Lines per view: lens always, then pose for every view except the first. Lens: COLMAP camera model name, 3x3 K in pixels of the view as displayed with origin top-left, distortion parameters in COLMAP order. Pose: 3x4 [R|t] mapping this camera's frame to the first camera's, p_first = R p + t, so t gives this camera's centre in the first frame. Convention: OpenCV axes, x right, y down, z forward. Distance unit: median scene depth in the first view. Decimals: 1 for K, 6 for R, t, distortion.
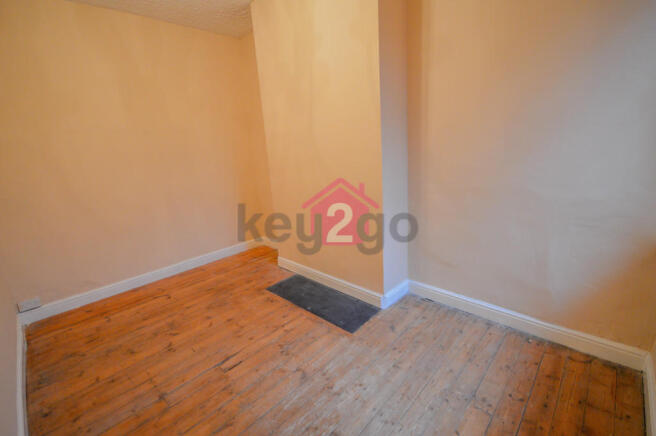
lens RADIAL K [[292.9, 0, 324.4], [0, 292.9, 217.0], [0, 0, 1]] dist [0.001081, -0.000685]
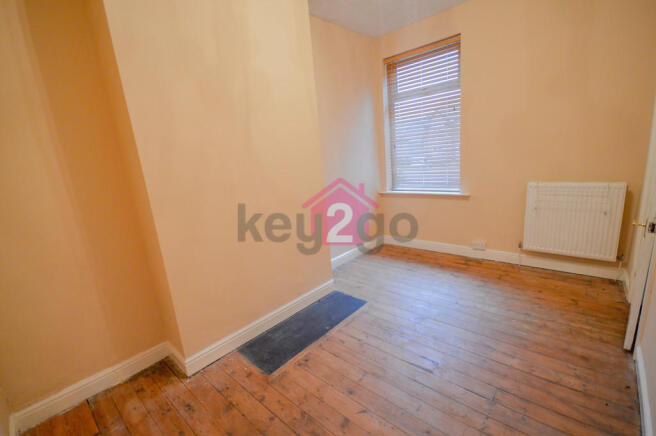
lens RADIAL K [[292.9, 0, 324.3], [0, 292.9, 220.8], [0, 0, 1]] dist [0.001081, -0.000685]
pose [[-0.027356, -0.165490, 0.985832, -0.914106], [0.329835, 0.929475, 0.165182, -0.162460], [-0.943642, 0.329680, 0.029158, 0.869486]]
